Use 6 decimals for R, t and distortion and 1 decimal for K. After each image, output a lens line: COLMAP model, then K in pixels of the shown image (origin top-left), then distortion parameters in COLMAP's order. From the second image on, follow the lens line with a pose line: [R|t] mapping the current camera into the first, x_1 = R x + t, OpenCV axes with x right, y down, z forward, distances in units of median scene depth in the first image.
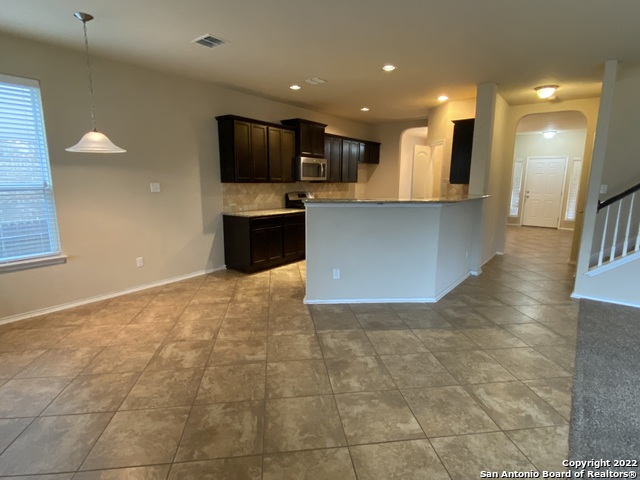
lens RADIAL K [[341.5, 0, 317.5], [0, 341.5, 240.3], [0, 0, 1]] dist [0.003363, -0.014733]
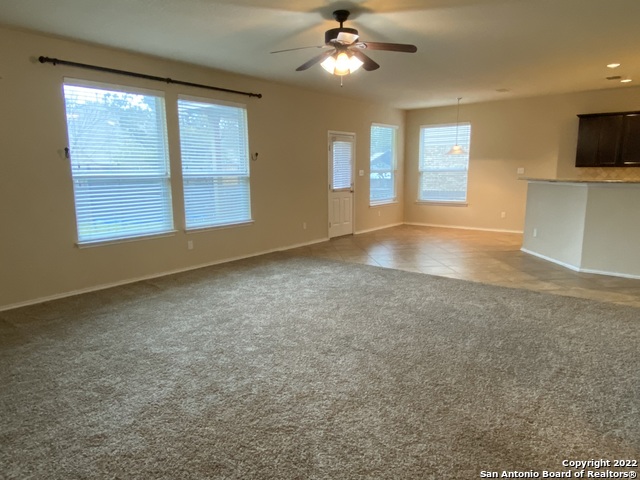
lens RADIAL K [[432.5, 0, 319.5], [0, 432.5, 237.8], [0, 0, 1]] dist [0.005511, -0.001957]
pose [[-0.033571, 0.148442, -0.988351, 1.748102], [-0.171832, 0.973326, 0.152022, 0.005713], [0.984554, 0.174934, -0.007168, 0.152085]]
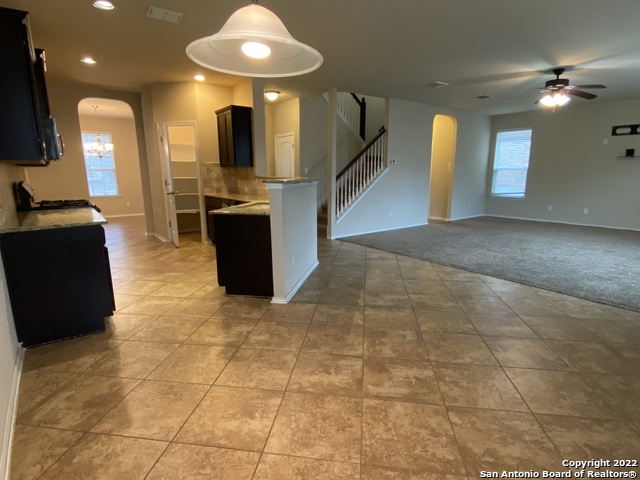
lens RADIAL K [[341.5, 0, 317.5], [0, 341.5, 240.3], [0, 0, 1]] dist [0.003363, -0.014733]
pose [[0.287534, -0.203639, 0.935871, -0.753718], [0.182732, 0.970850, 0.155109, -0.083686], [-0.940177, 0.126414, 0.316364, 0.606093]]
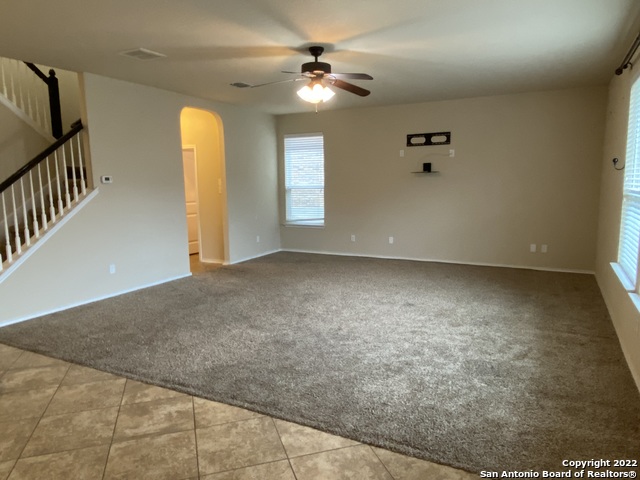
lens RADIAL K [[448.7, 0, 322.3], [0, 448.7, 242.2], [0, 0, 1]] dist [0.020285, -0.002566]
pose [[-0.172889, -0.144428, 0.974294, -0.366044], [0.190185, 0.965679, 0.176900, -0.070437], [-0.966405, 0.215881, -0.139487, 0.339016]]
